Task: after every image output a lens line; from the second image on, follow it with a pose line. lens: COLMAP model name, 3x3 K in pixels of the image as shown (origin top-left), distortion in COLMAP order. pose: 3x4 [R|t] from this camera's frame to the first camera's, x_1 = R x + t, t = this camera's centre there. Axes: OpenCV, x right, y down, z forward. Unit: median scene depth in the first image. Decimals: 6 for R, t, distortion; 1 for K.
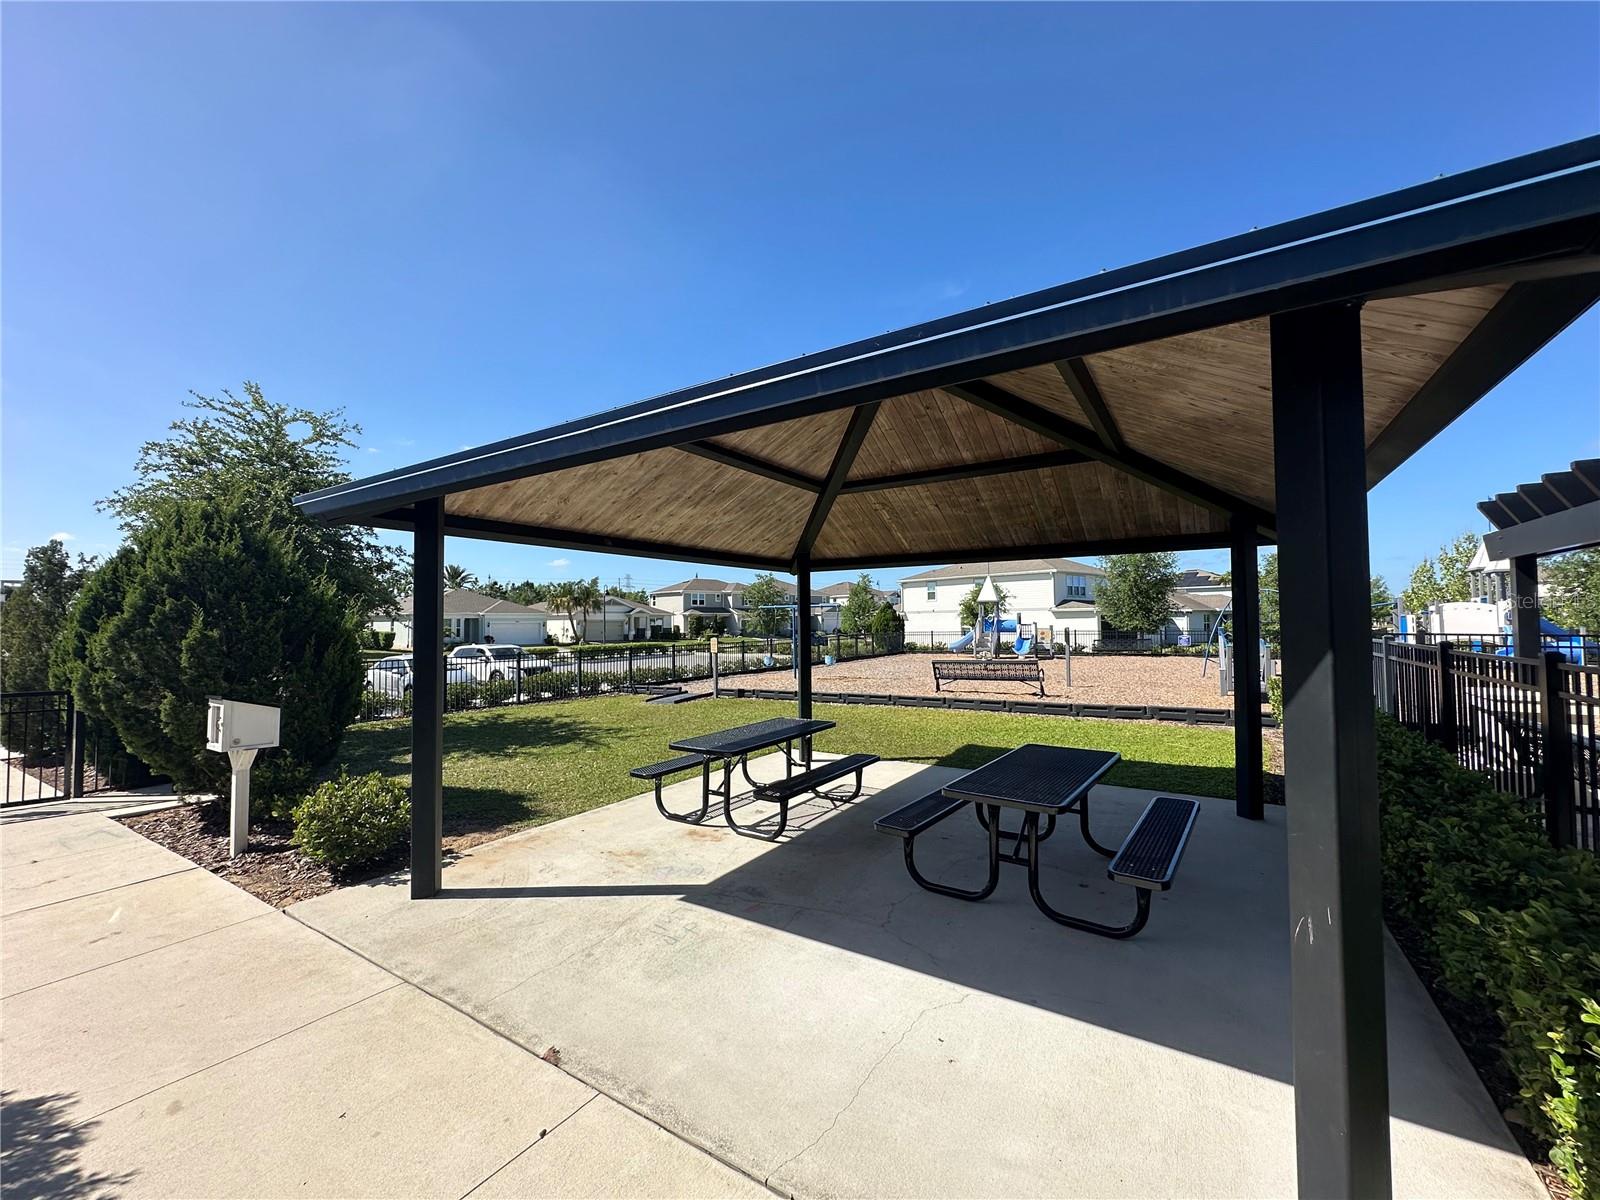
lens RADIAL K [[635.3, 0, 800.0], [0, 635.3, 600.0], [0, 0, 1]] dist [-0.001350, -0.000279]
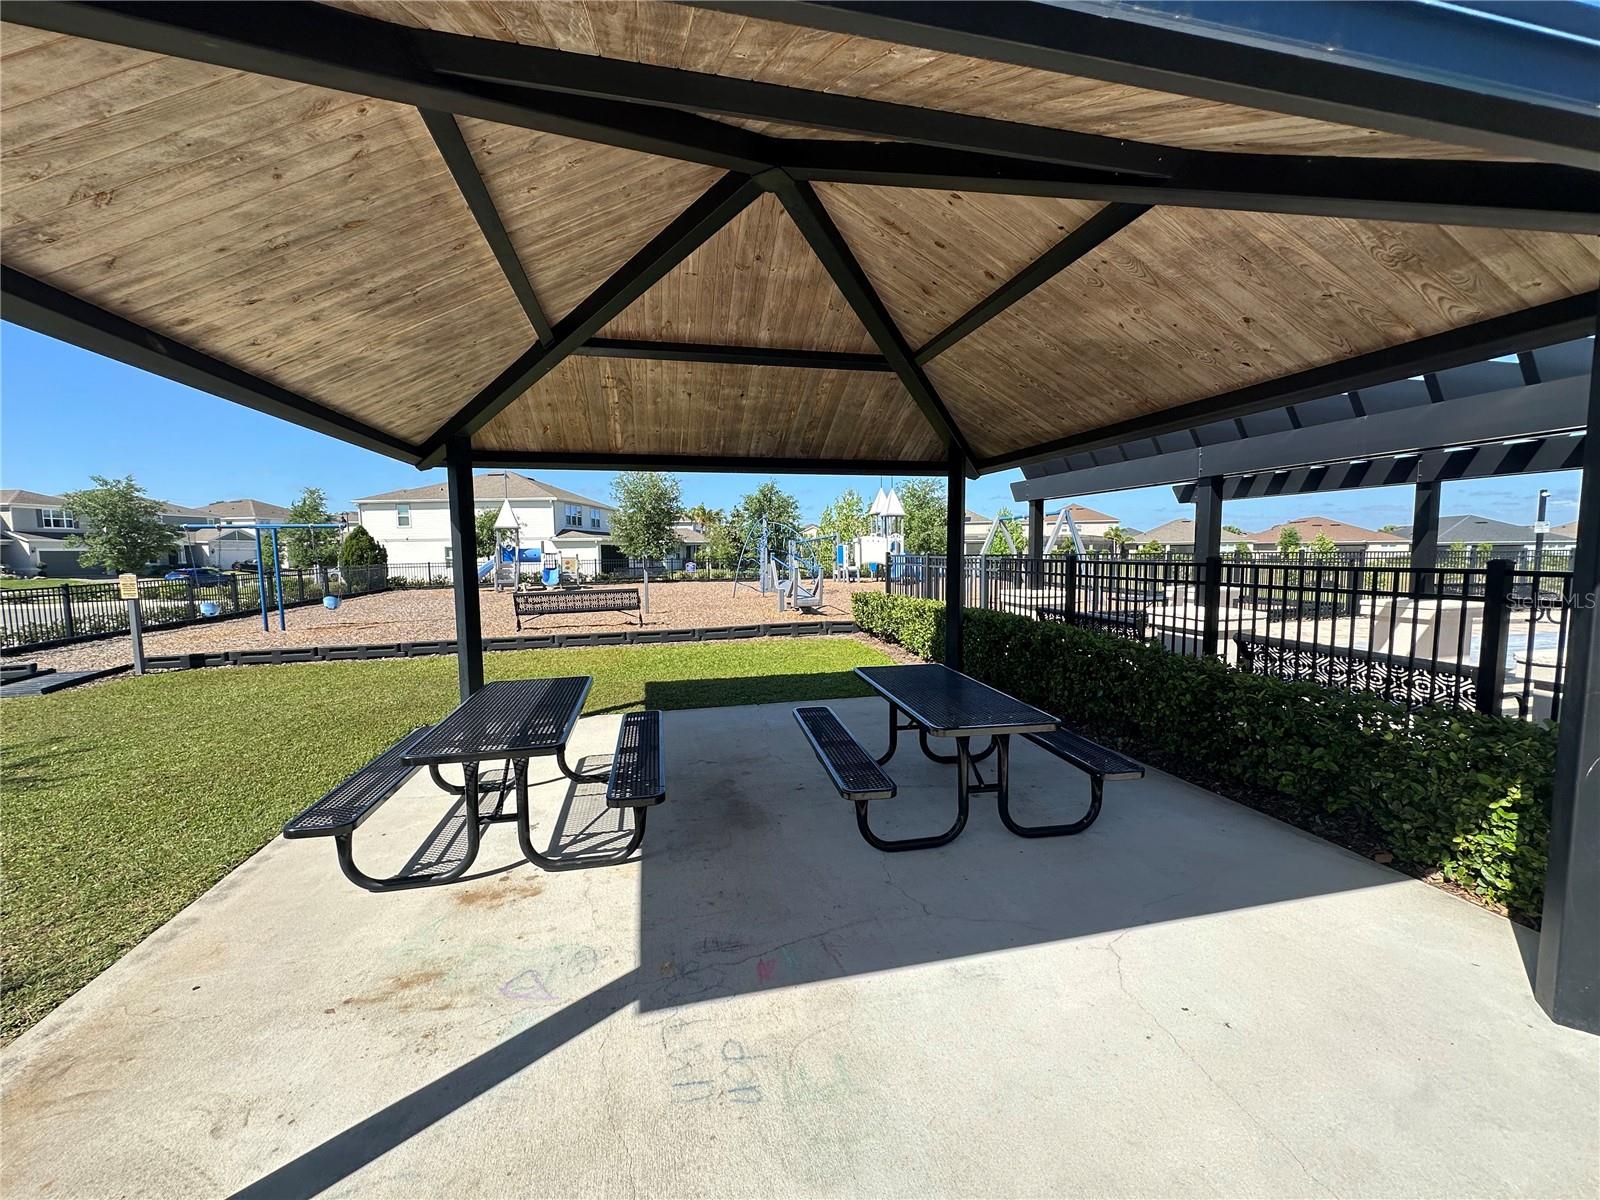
lens RADIAL K [[636.5, 0, 800.0], [0, 636.5, 600.0], [0, 0, 1]] dist [-0.000847, 0.000070]
pose [[0.695089, -0.055351, 0.716790, -0.137943], [-0.021594, 0.994974, 0.097773, 0.013883], [-0.718600, -0.083440, 0.690400, 0.157775]]
